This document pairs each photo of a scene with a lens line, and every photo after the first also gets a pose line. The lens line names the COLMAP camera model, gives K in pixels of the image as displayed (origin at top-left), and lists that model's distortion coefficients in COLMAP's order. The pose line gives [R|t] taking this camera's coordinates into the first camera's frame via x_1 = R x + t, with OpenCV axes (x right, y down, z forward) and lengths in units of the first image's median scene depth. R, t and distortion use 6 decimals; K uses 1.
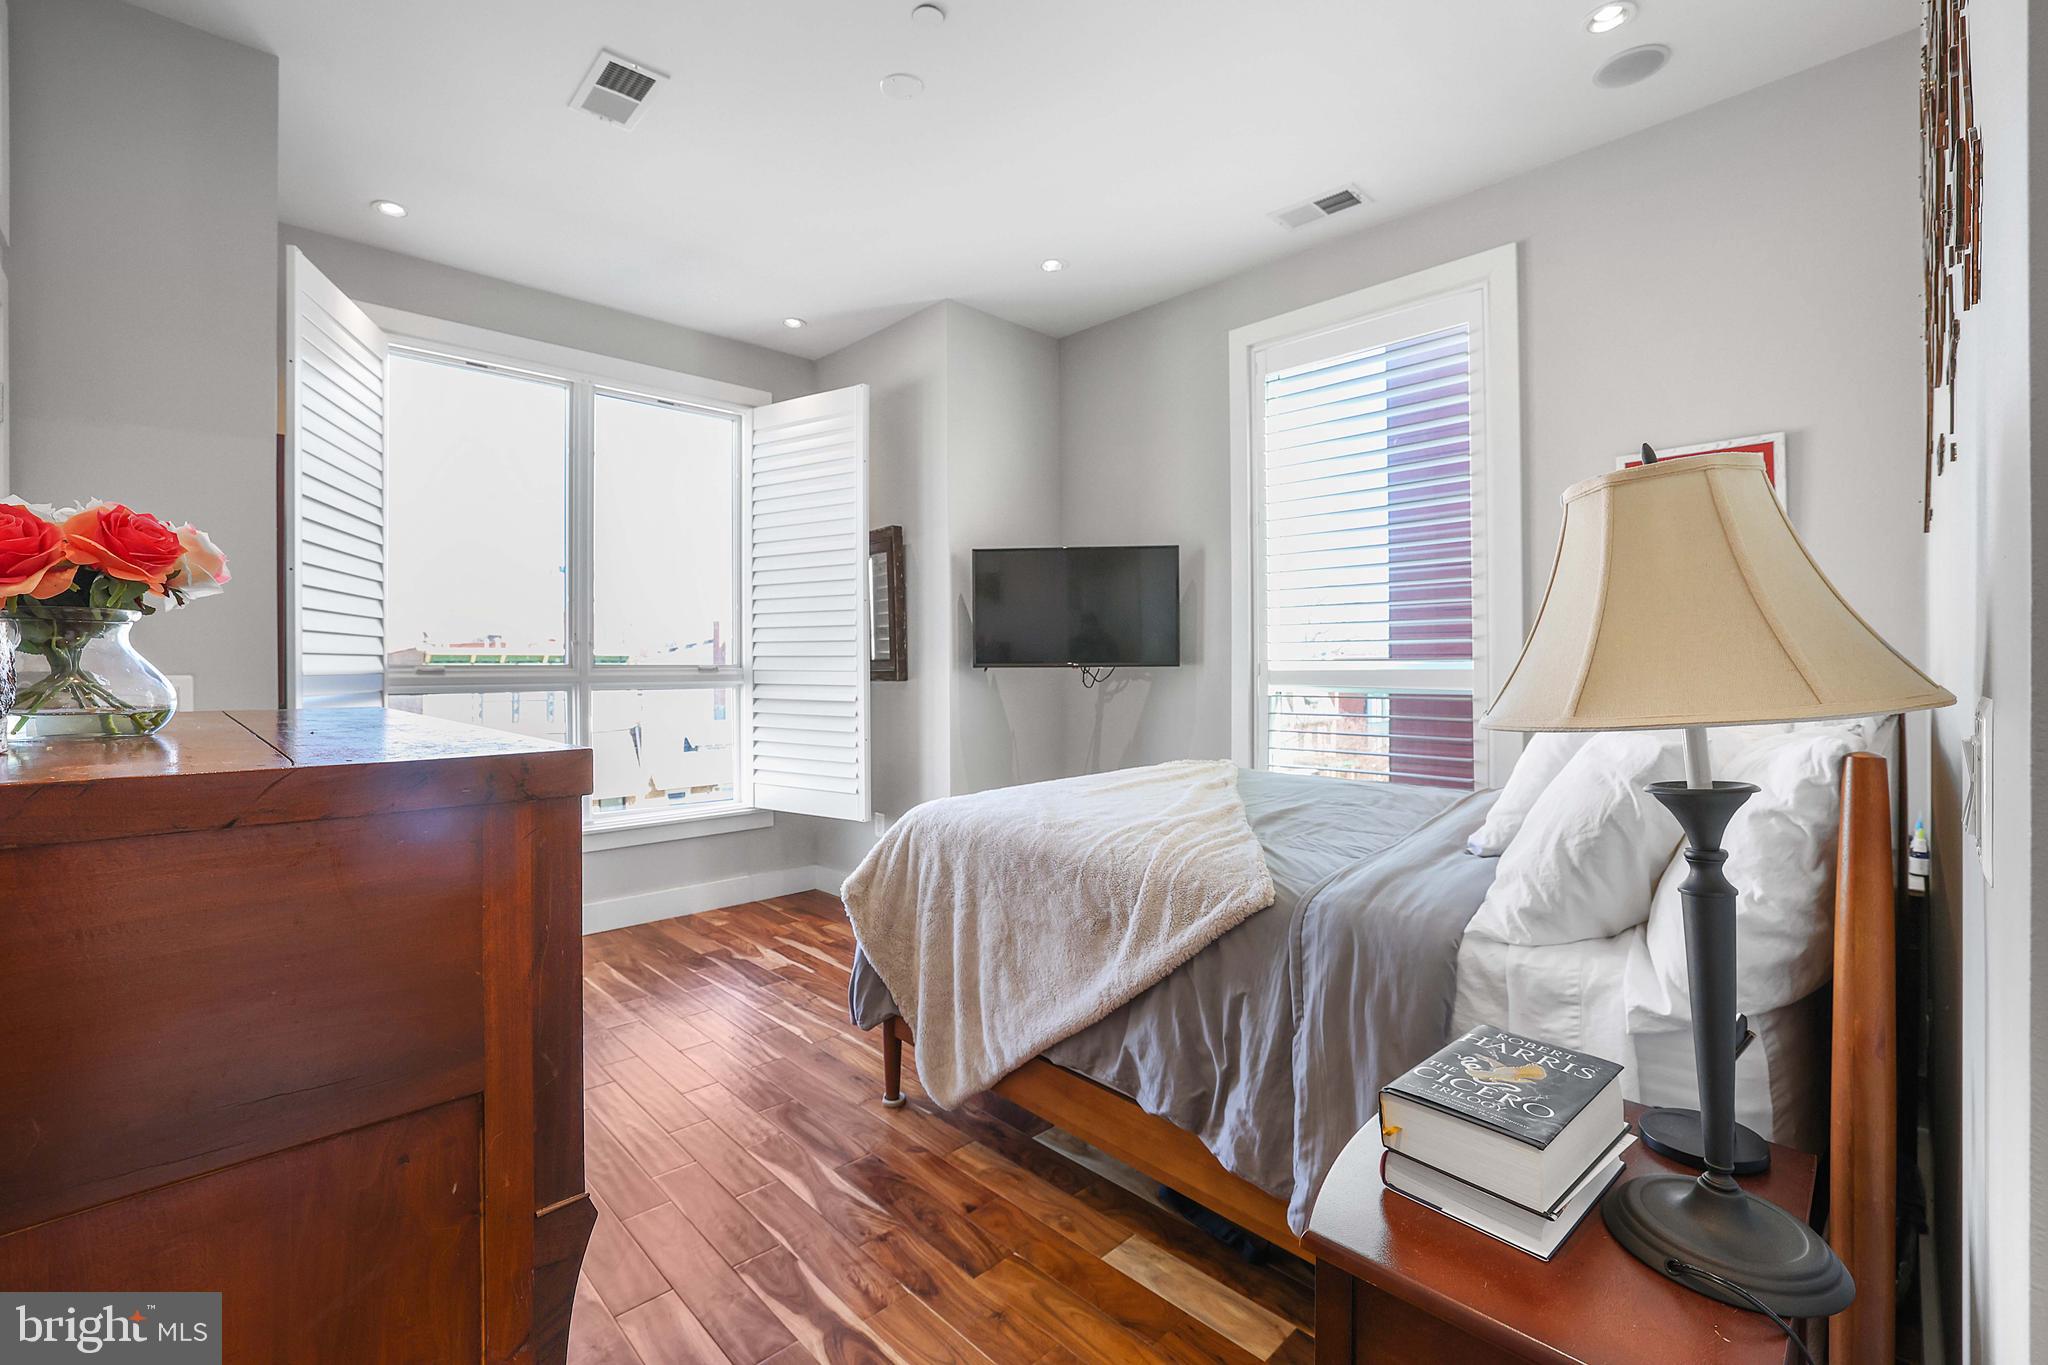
lens RADIAL K [[884.3, 0, 1010.0], [0, 884.3, 670.2], [0, 0, 1]] dist [-0.052725, 0.022056]
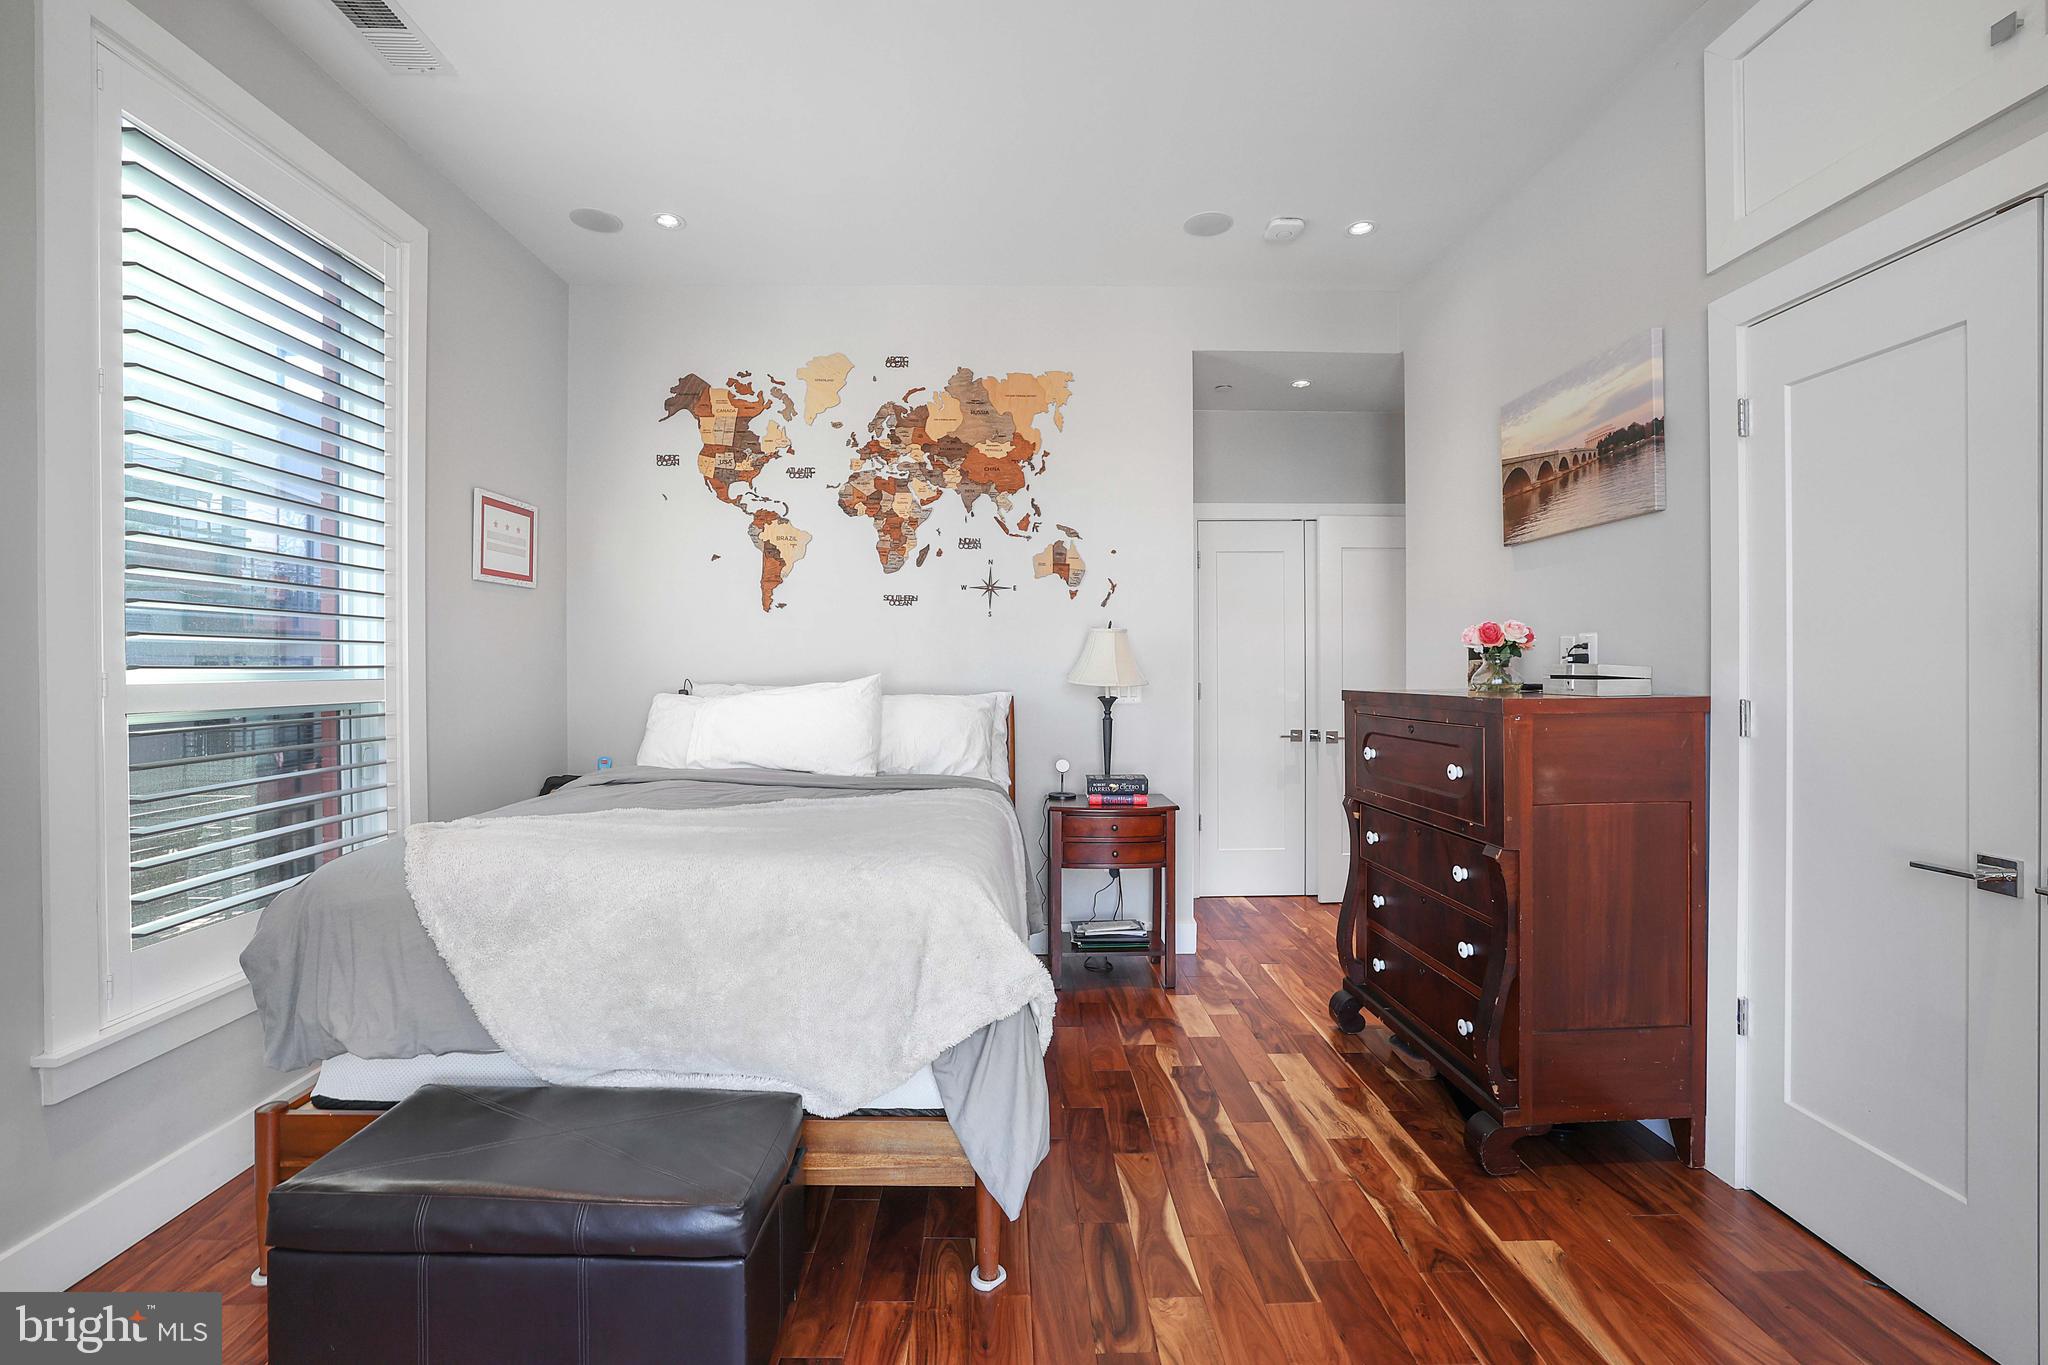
lens RADIAL K [[884.3, 0, 1010.0], [0, 884.3, 670.2], [0, 0, 1]] dist [-0.052725, 0.022056]
pose [[-0.733507, 0.002991, 0.679676, -0.685257], [0.005105, 0.999986, 0.001109, -0.008840], [-0.679663, 0.004283, -0.733512, 1.632095]]
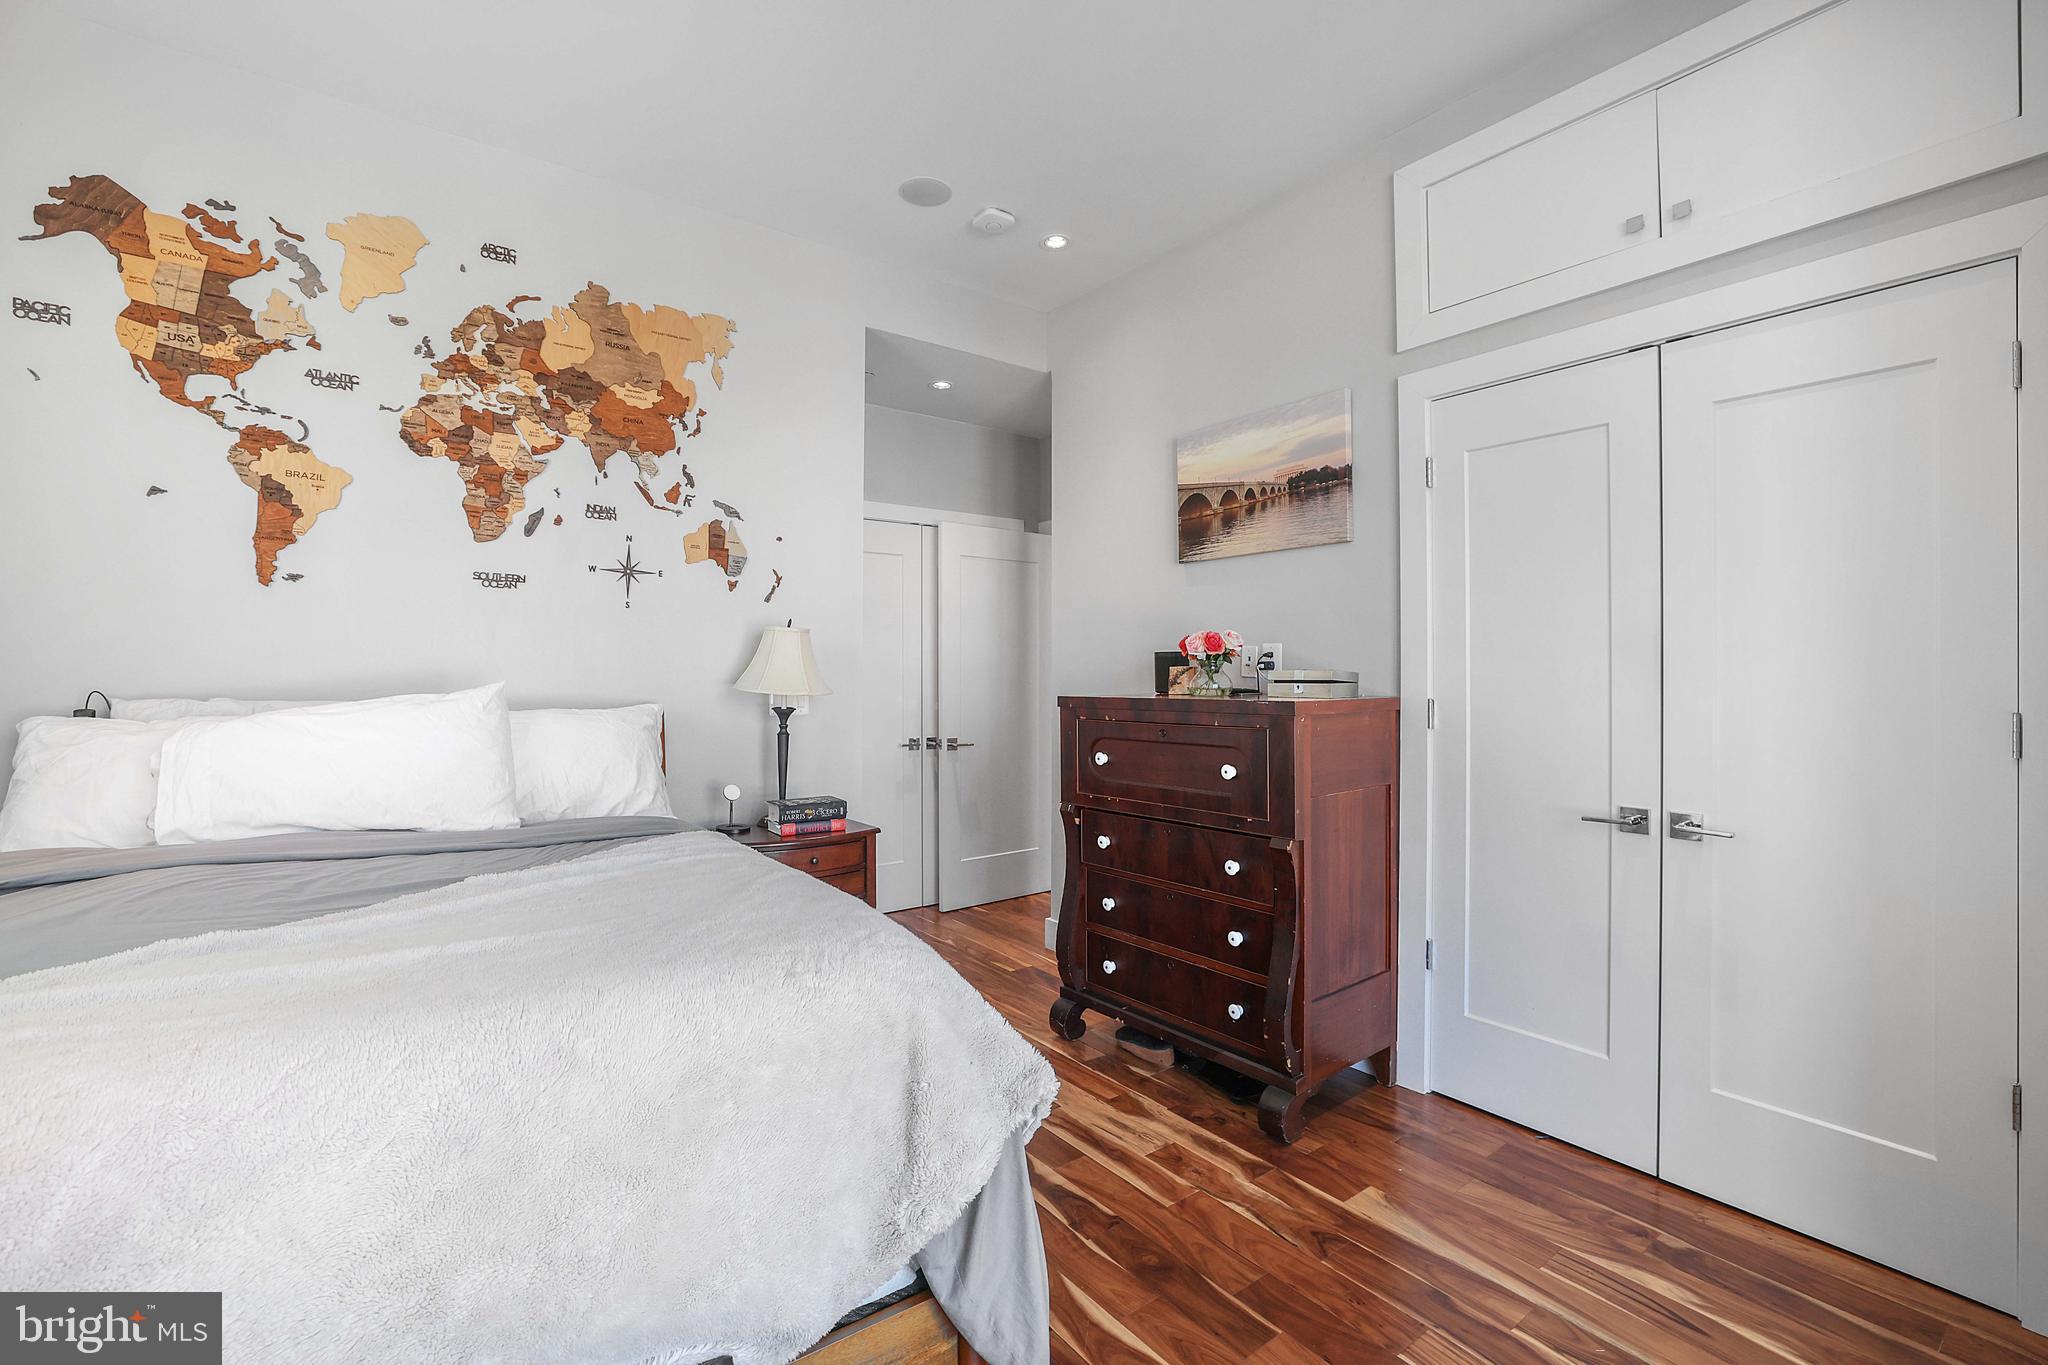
lens RADIAL K [[884.3, 0, 1010.0], [0, 884.3, 670.2], [0, 0, 1]] dist [-0.052725, 0.022056]
pose [[-0.992026, 0.005372, 0.125915, -0.246680], [0.004681, 0.999972, -0.005783, -0.006549], [-0.125943, -0.005147, -0.992024, 1.645428]]
